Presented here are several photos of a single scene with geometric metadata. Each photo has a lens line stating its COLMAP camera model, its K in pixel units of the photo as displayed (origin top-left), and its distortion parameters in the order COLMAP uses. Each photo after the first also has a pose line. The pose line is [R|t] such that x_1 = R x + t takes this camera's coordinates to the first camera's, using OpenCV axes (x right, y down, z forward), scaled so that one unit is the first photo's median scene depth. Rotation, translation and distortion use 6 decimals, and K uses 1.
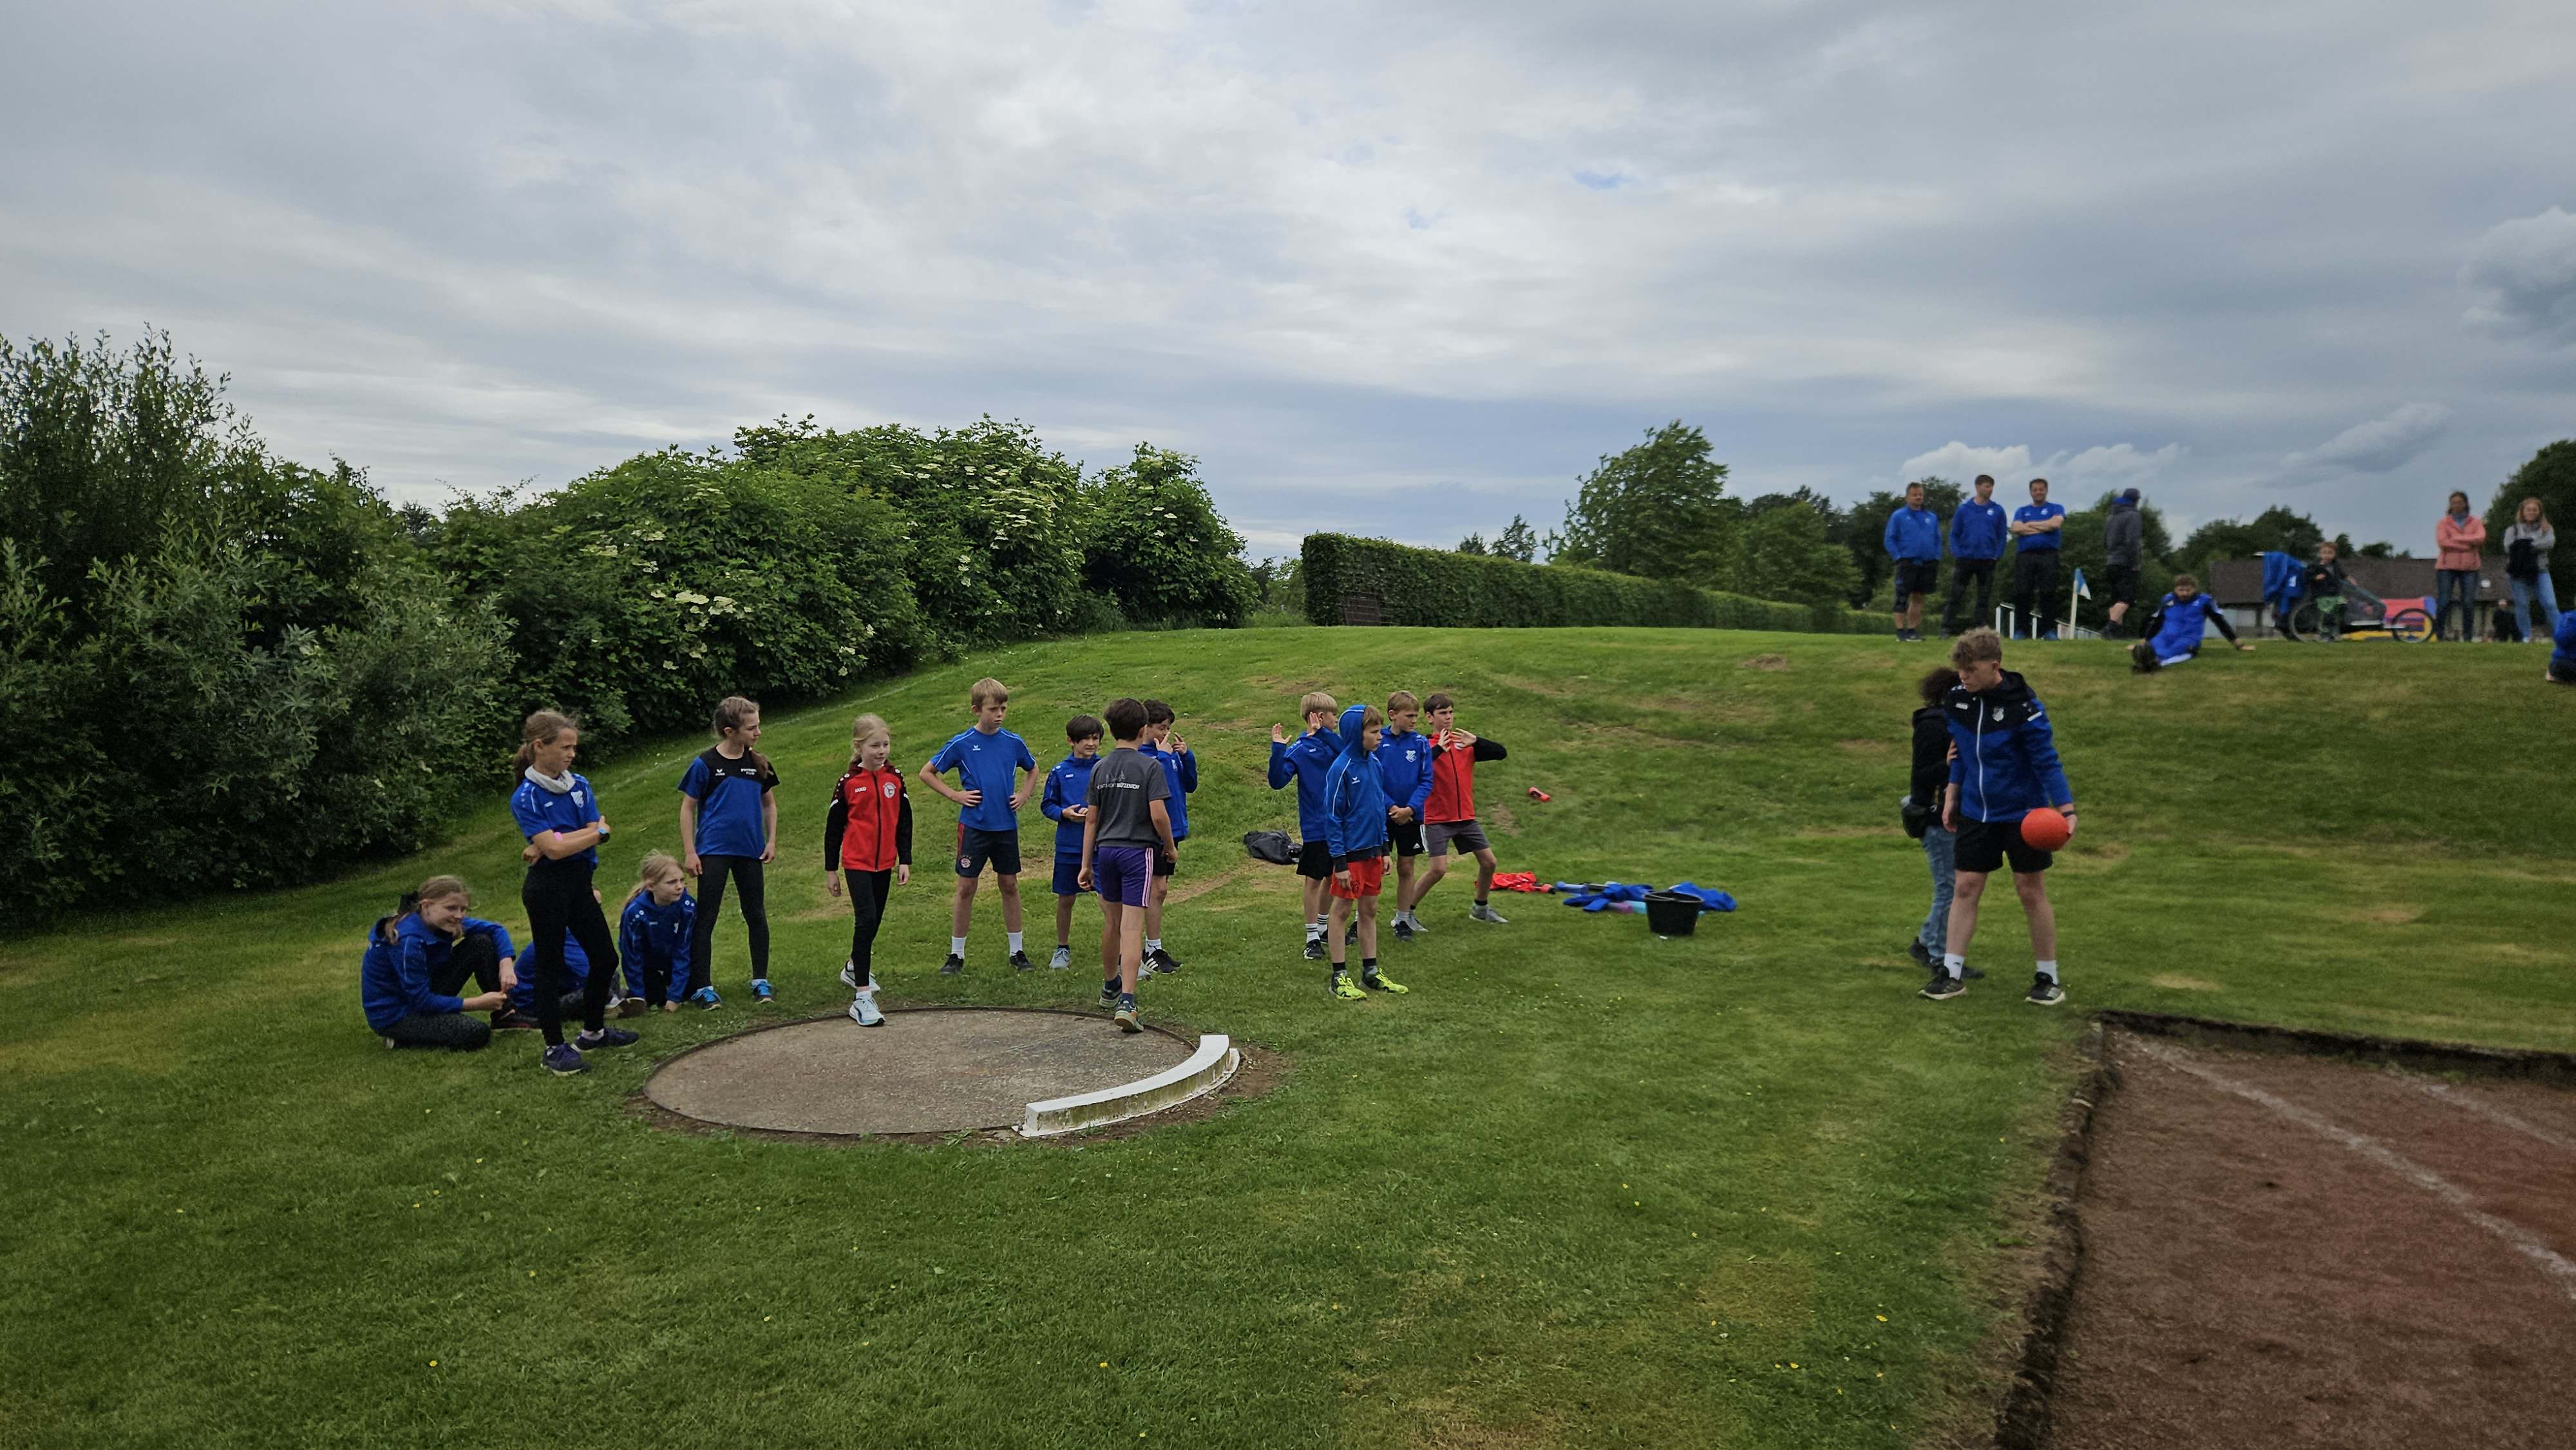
lens RADIAL K [[1739.1, 0, 1286.2], [0, 1739.1, 712.8], [0, 0, 1]] dist [0.067870, -0.064946]
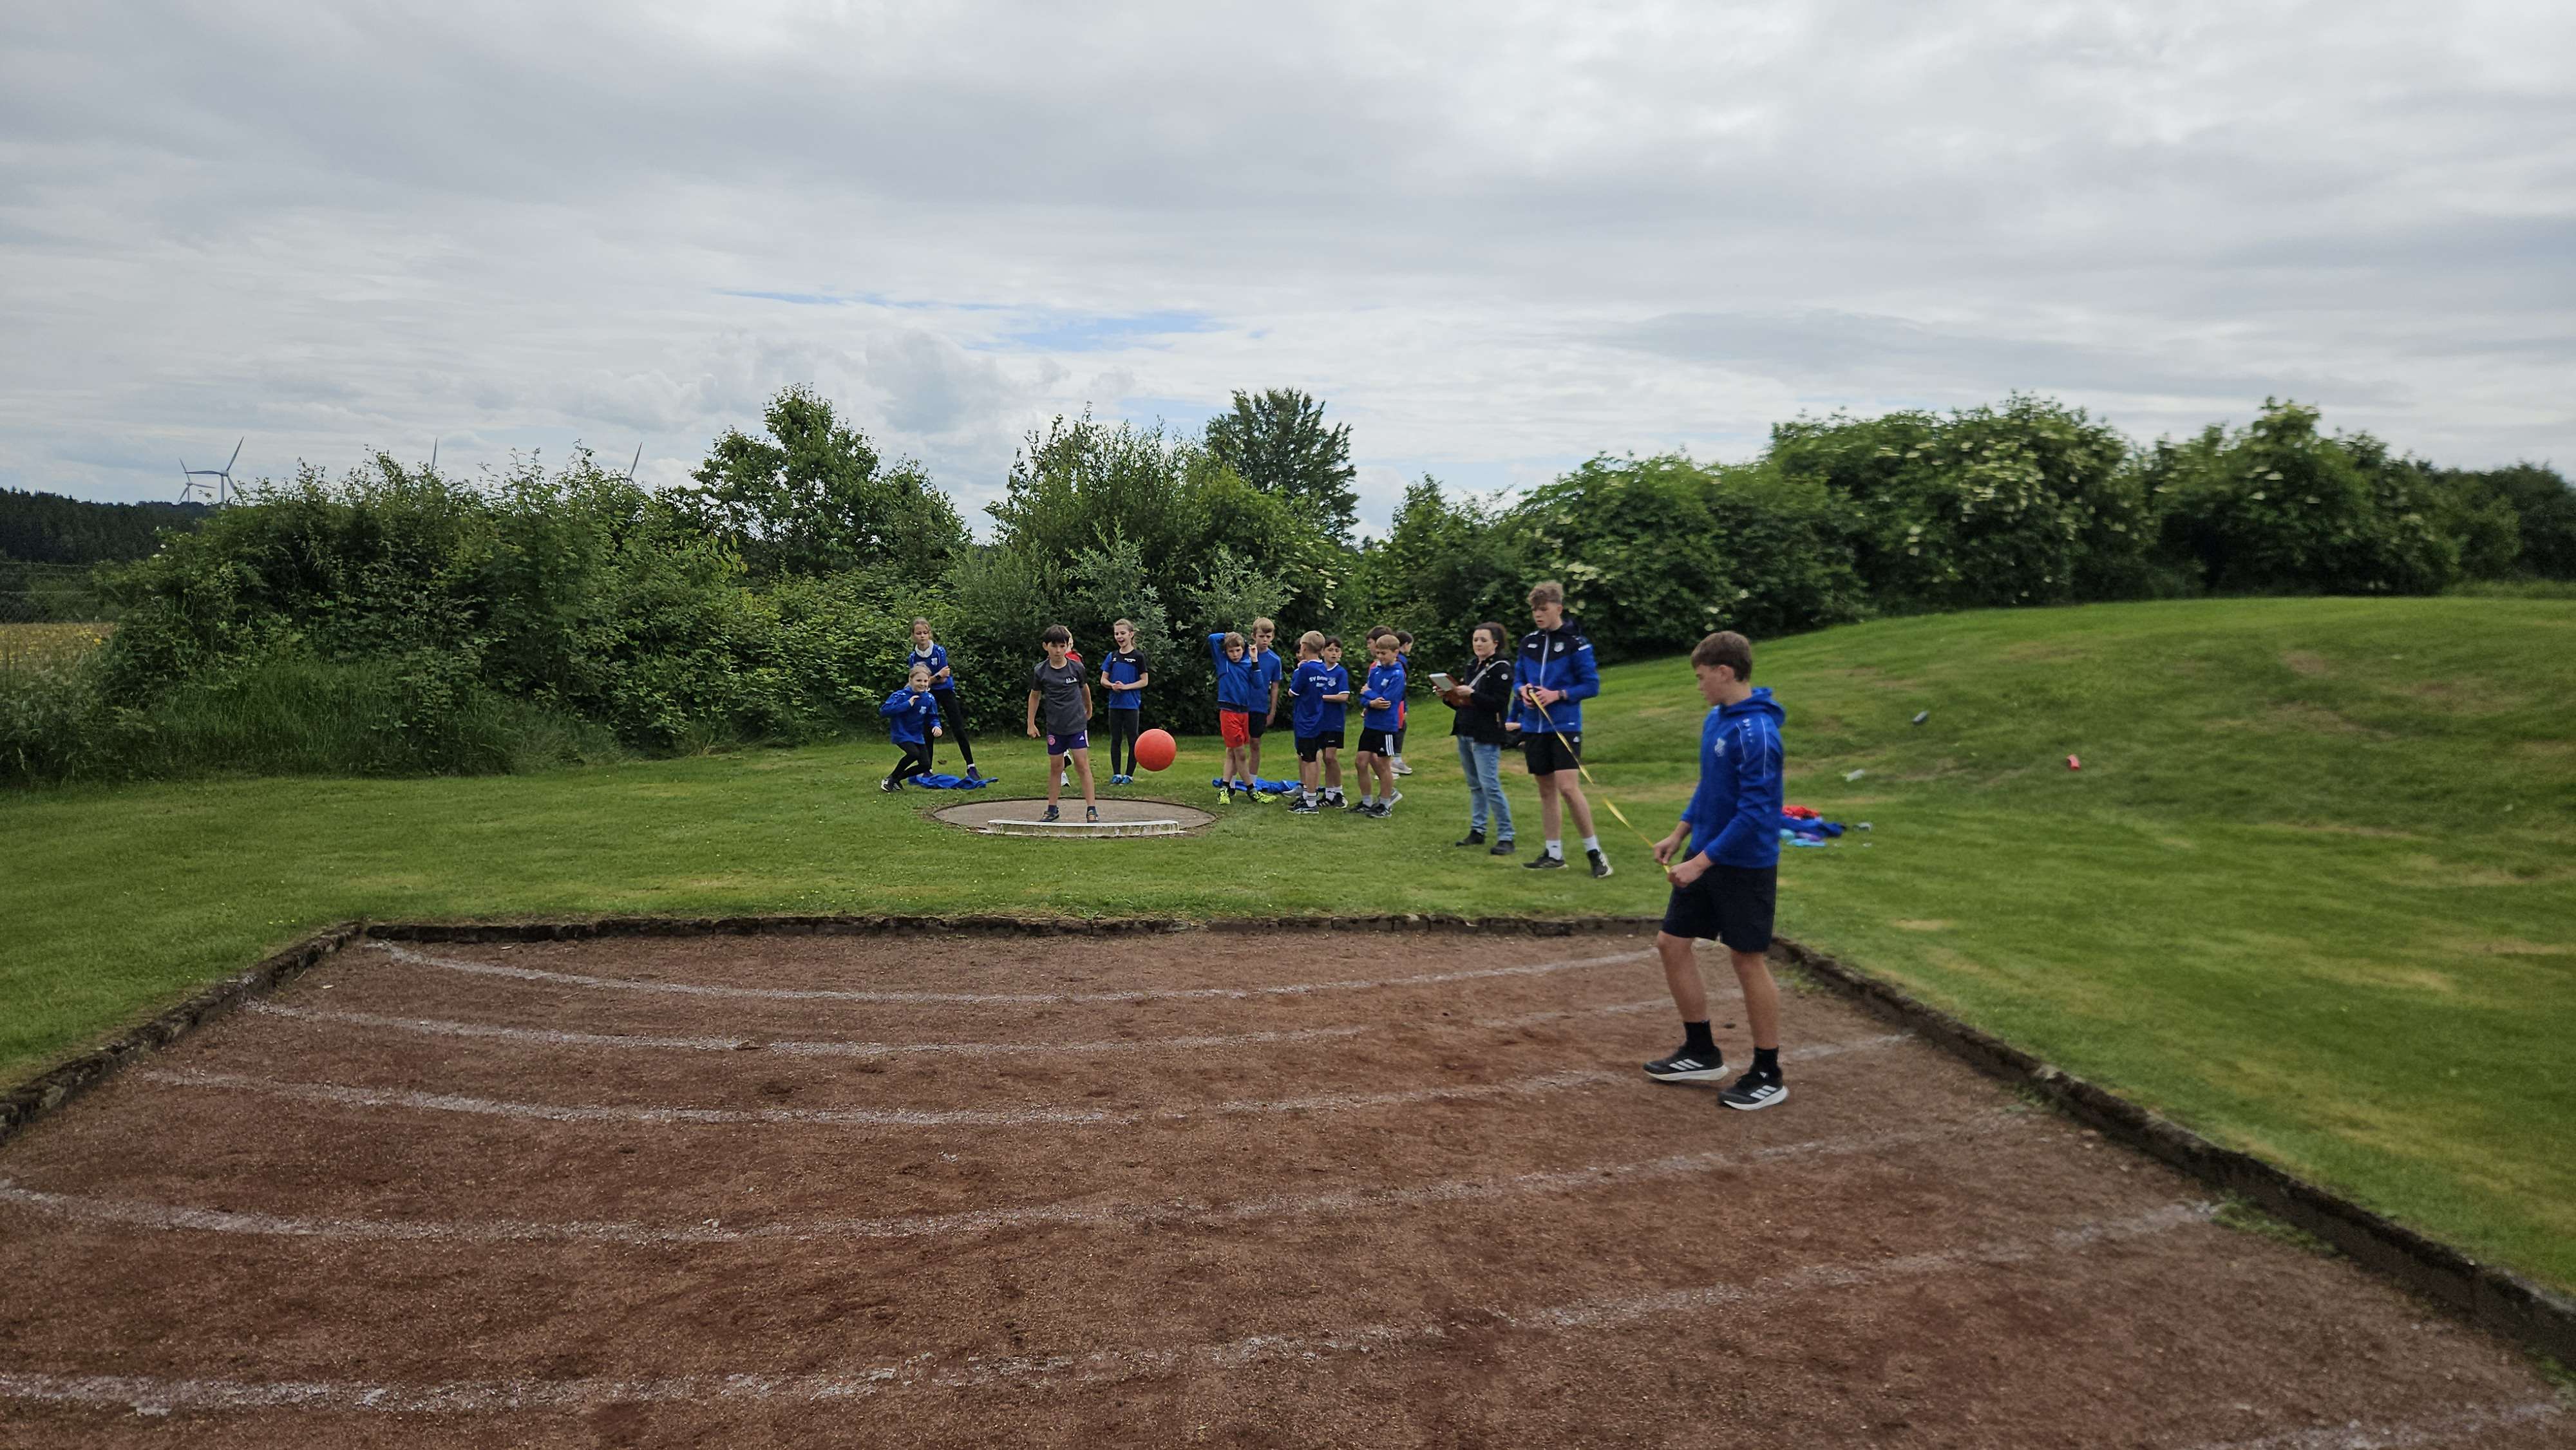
lens RADIAL K [[1739.1, 0, 1322.3], [0, 1739.1, 724.5], [0, 0, 1]] dist [0.067870, -0.064946]
pose [[0.626150, 0.066130, -0.776893, 0.477231], [-0.050010, 0.997751, 0.044623, 0.003427], [0.778097, 0.010911, 0.628049, 0.016519]]
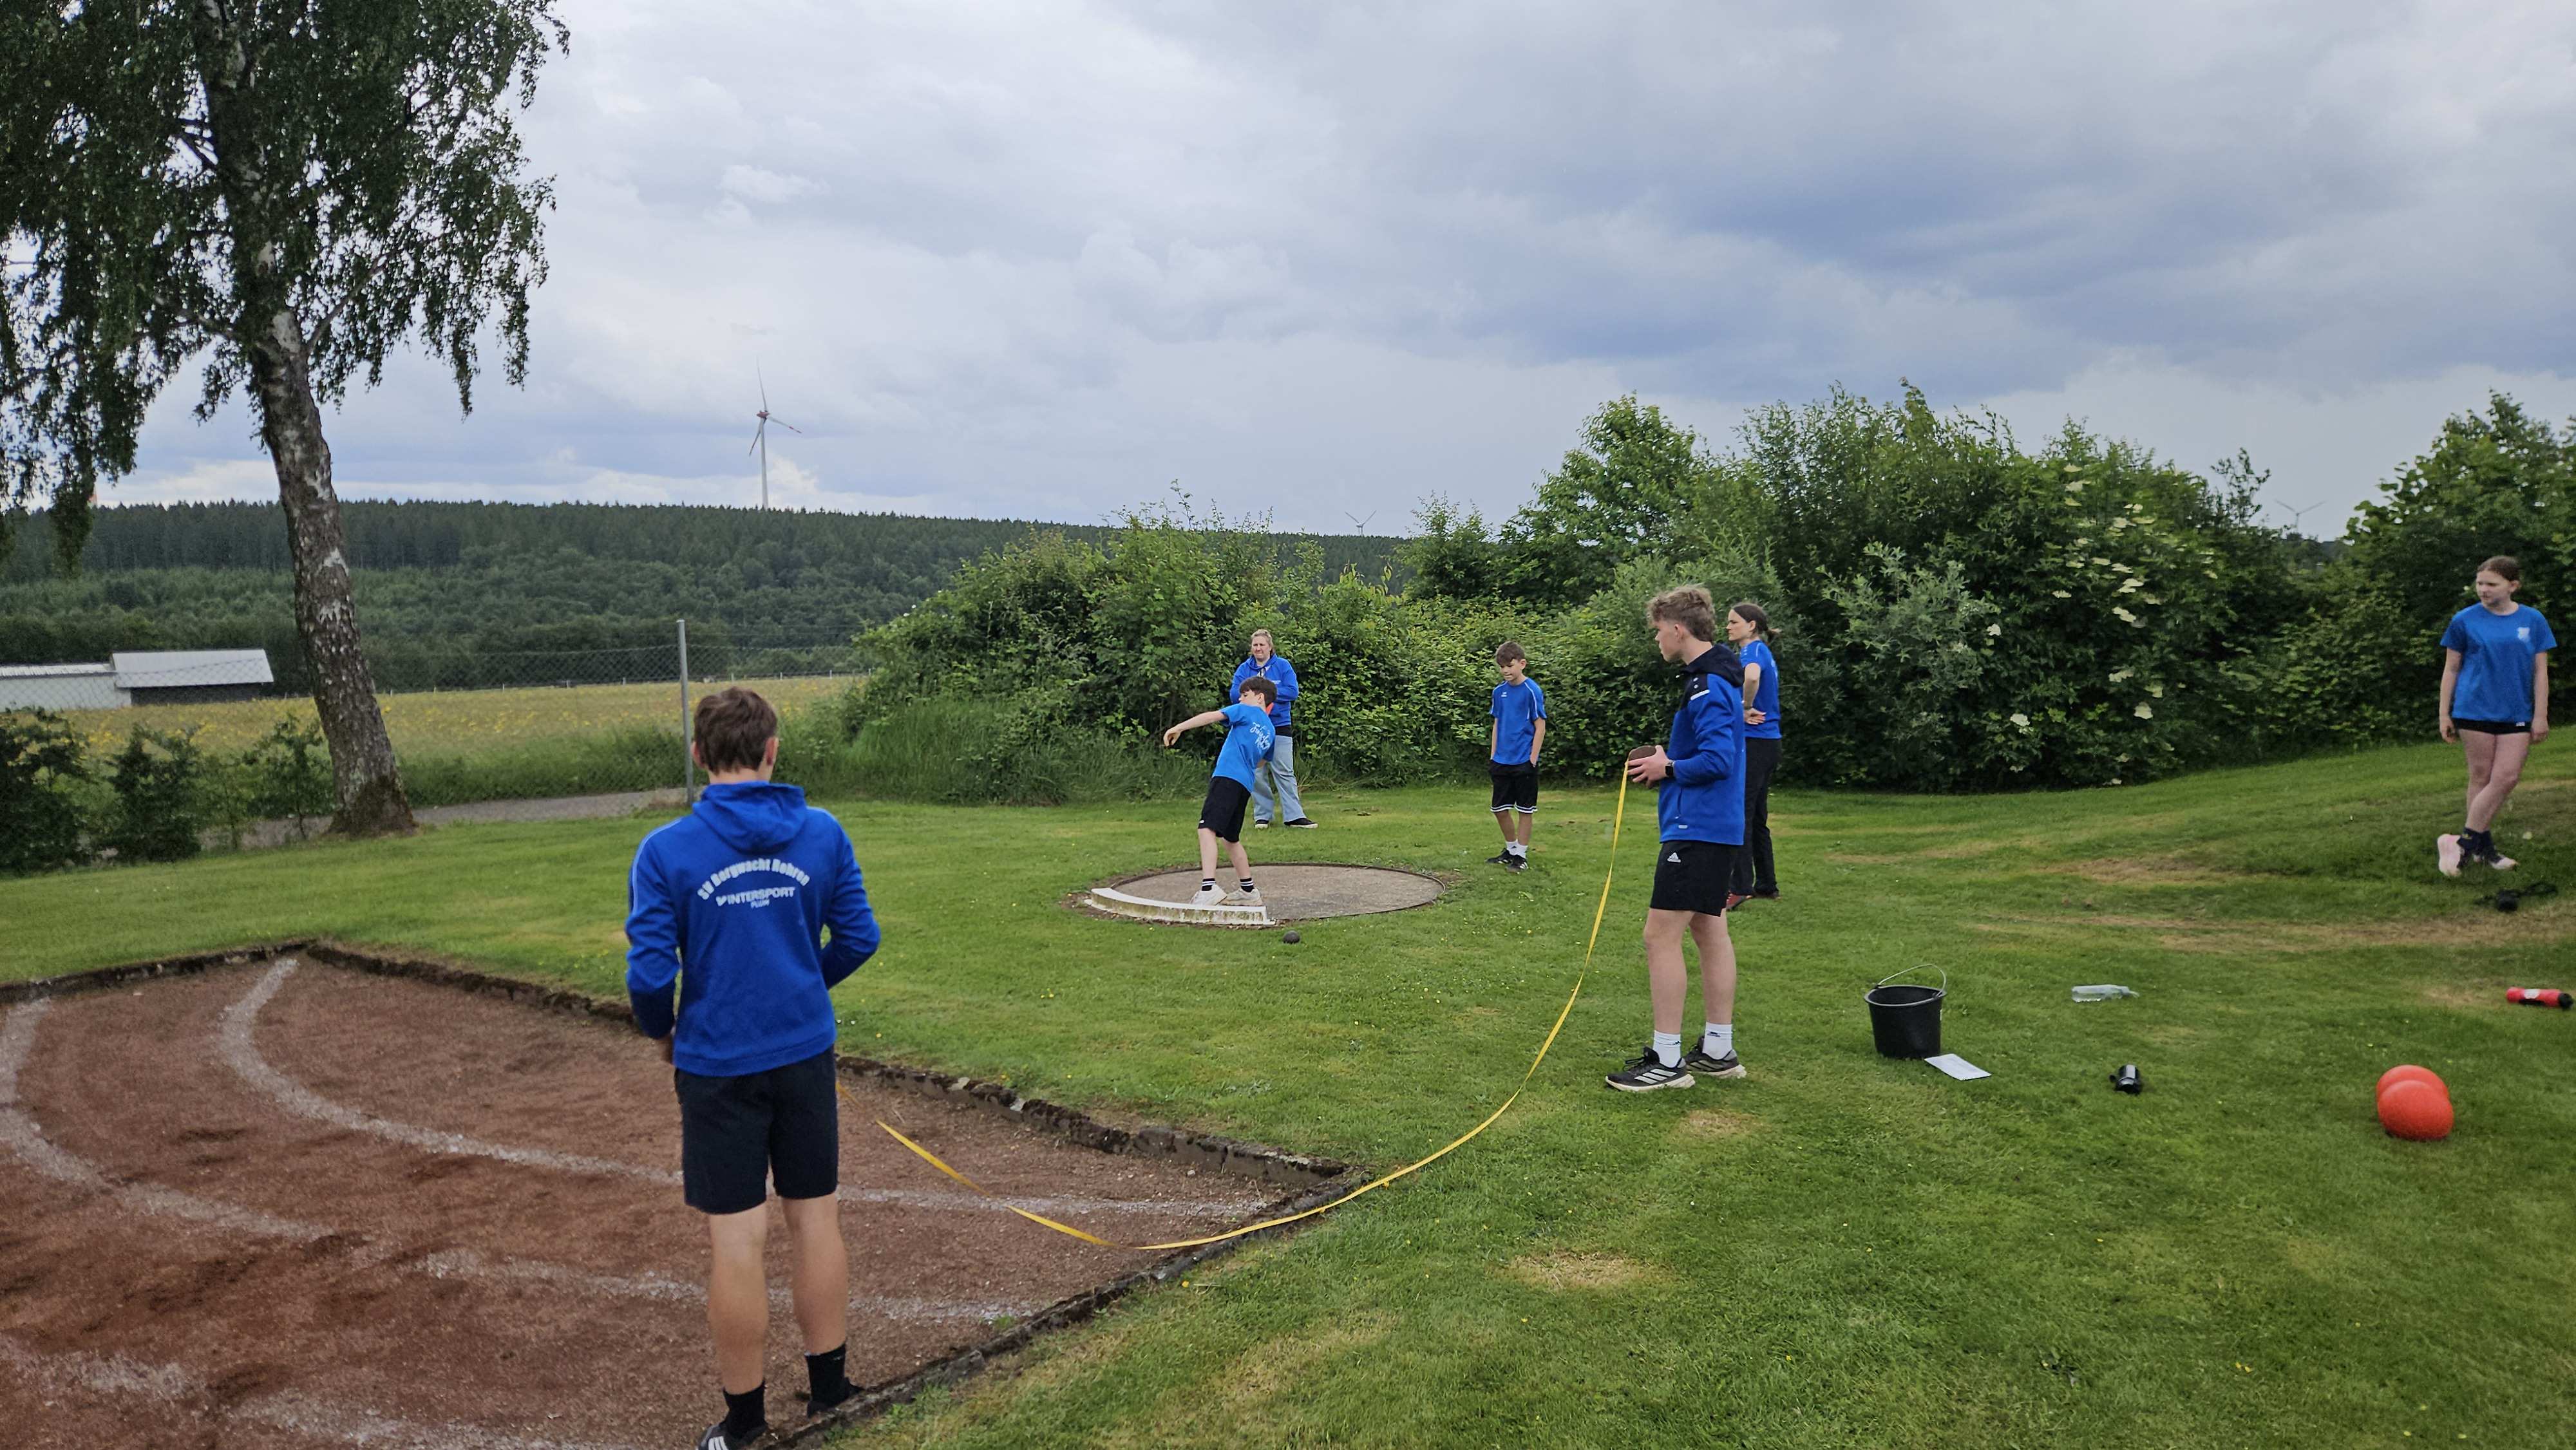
lens RADIAL K [[1739.1, 0, 1241.7], [0, 1739.1, 718.8], [0, 0, 1]] dist [0.067870, -0.064946]
pose [[-0.172929, 0.057462, -0.983257, 0.444125], [-0.018354, 0.997935, 0.061548, -0.014644], [0.984763, 0.028690, -0.171518, 0.427138]]
